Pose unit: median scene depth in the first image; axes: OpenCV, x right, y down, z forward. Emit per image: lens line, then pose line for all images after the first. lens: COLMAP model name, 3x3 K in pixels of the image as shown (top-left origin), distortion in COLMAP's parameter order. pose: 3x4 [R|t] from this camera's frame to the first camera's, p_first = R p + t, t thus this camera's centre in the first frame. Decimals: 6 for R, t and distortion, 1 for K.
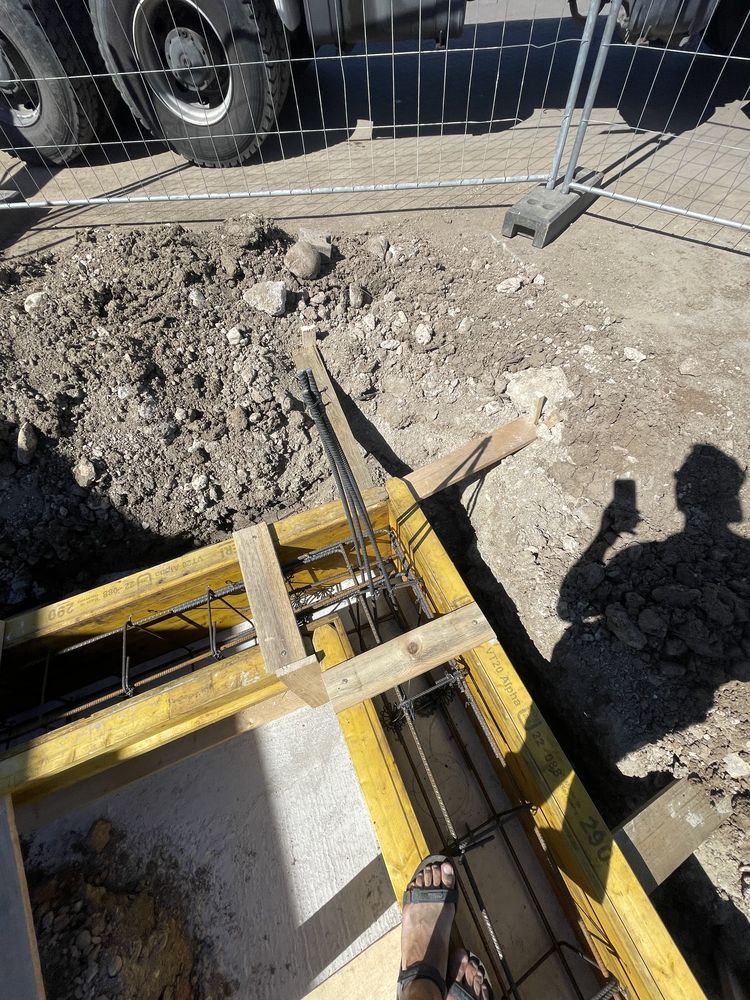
lens RADIAL K [[400.2, 0, 378.8], [0, 400.2, 500.2], [0, 0, 1]] dist [-0.000977, -0.000197]
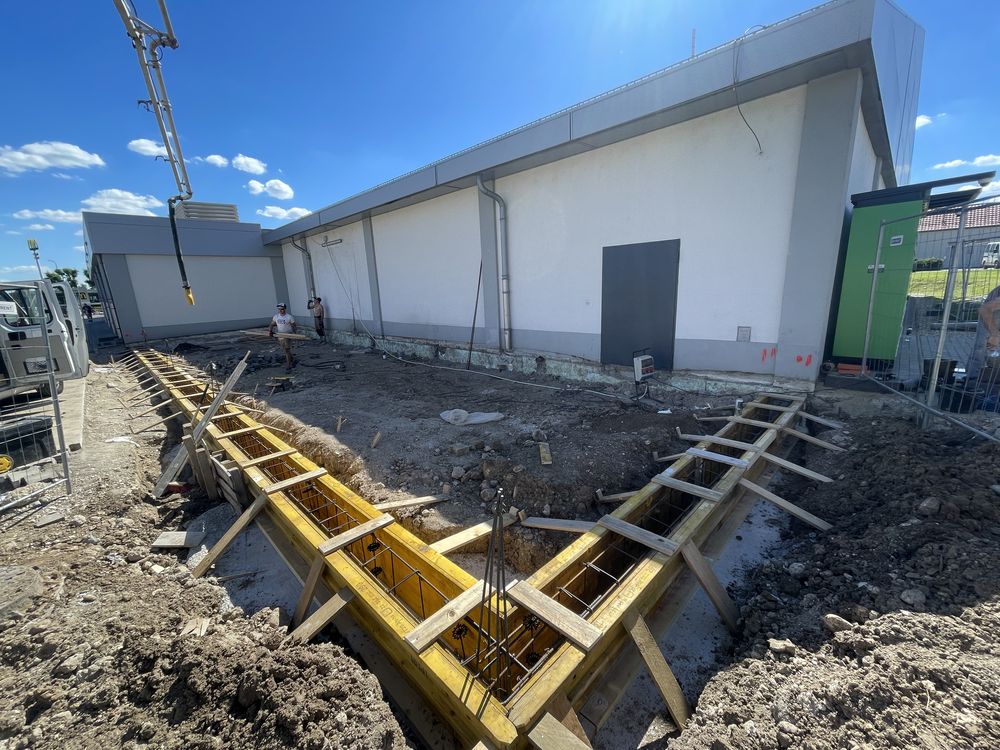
lens RADIAL K [[400.2, 0, 500.0], [0, 400.2, 375.0], [0, 0, 1]] dist [-0.000977, -0.000197]
pose [[-0.920341, 0.175305, -0.349628, 0.320359], [-0.266232, 0.374057, 0.888370, -1.610677], [0.286517, 0.910686, -0.297588, 0.639005]]
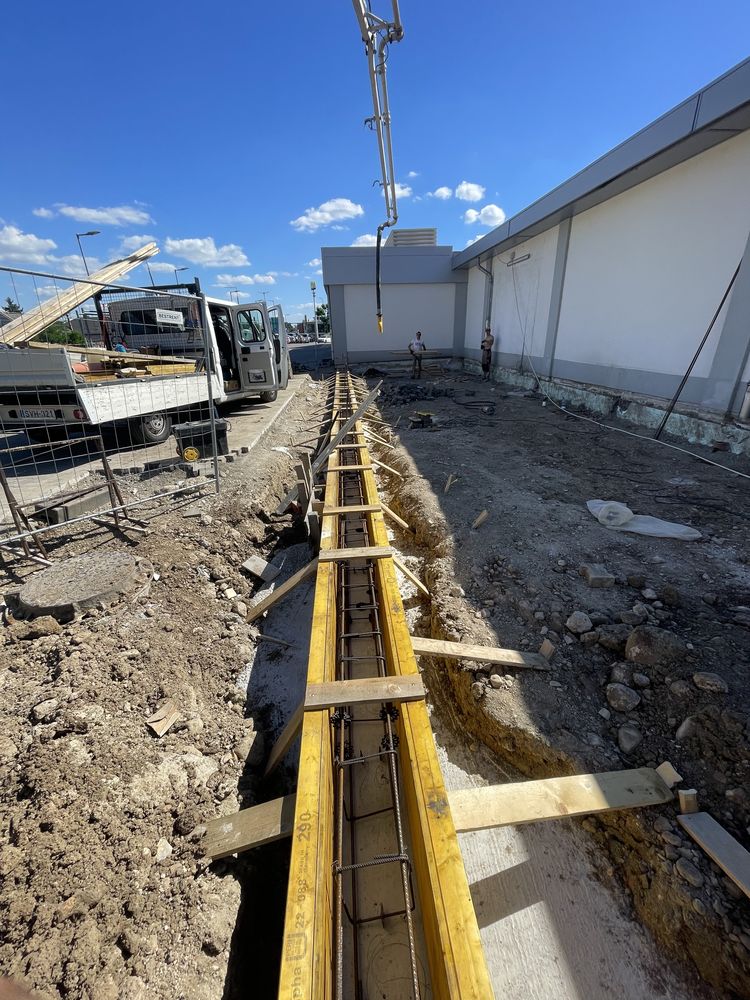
lens RADIAL K [[400.2, 0, 378.8], [0, 400.2, 500.2], [0, 0, 1]] dist [-0.000977, -0.000197]
pose [[-0.949041, -0.043939, 0.312075, -0.057213], [0.298640, 0.190944, 0.935069, -0.448209], [-0.100674, 0.980617, -0.168092, 0.083173]]
